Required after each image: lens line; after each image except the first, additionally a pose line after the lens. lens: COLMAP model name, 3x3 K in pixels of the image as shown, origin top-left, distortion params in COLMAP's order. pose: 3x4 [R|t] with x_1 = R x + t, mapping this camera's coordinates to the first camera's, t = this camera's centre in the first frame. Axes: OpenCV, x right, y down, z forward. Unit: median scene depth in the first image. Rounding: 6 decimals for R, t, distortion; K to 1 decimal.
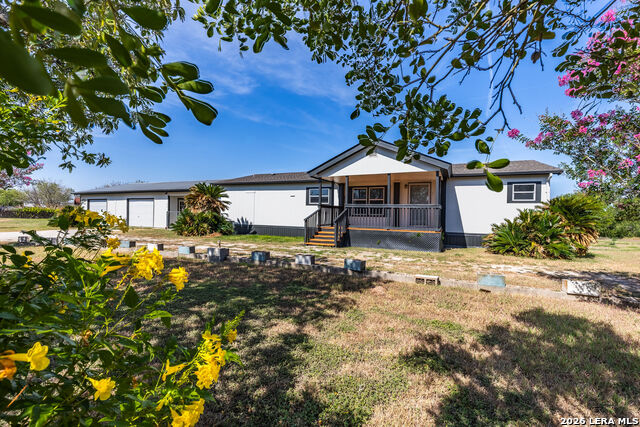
lens RADIAL K [[291.6, 0, 321.0], [0, 291.6, 211.9], [0, 0, 1]] dist [0.000126, -0.000124]
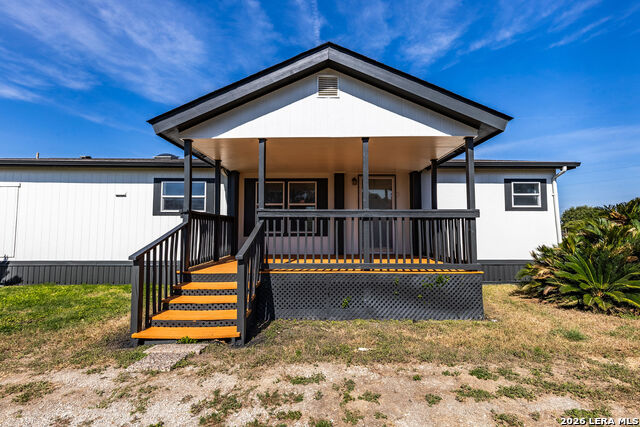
lens RADIAL K [[285.7, 0, 321.8], [0, 285.7, 213.4], [0, 0, 1]] dist [0.001762, 0.000063]
pose [[0.901465, 0.004029, 0.432833, -0.006081], [0.012817, 0.999270, -0.035997, -0.006233], [-0.432662, 0.037997, 0.900755, 0.548554]]
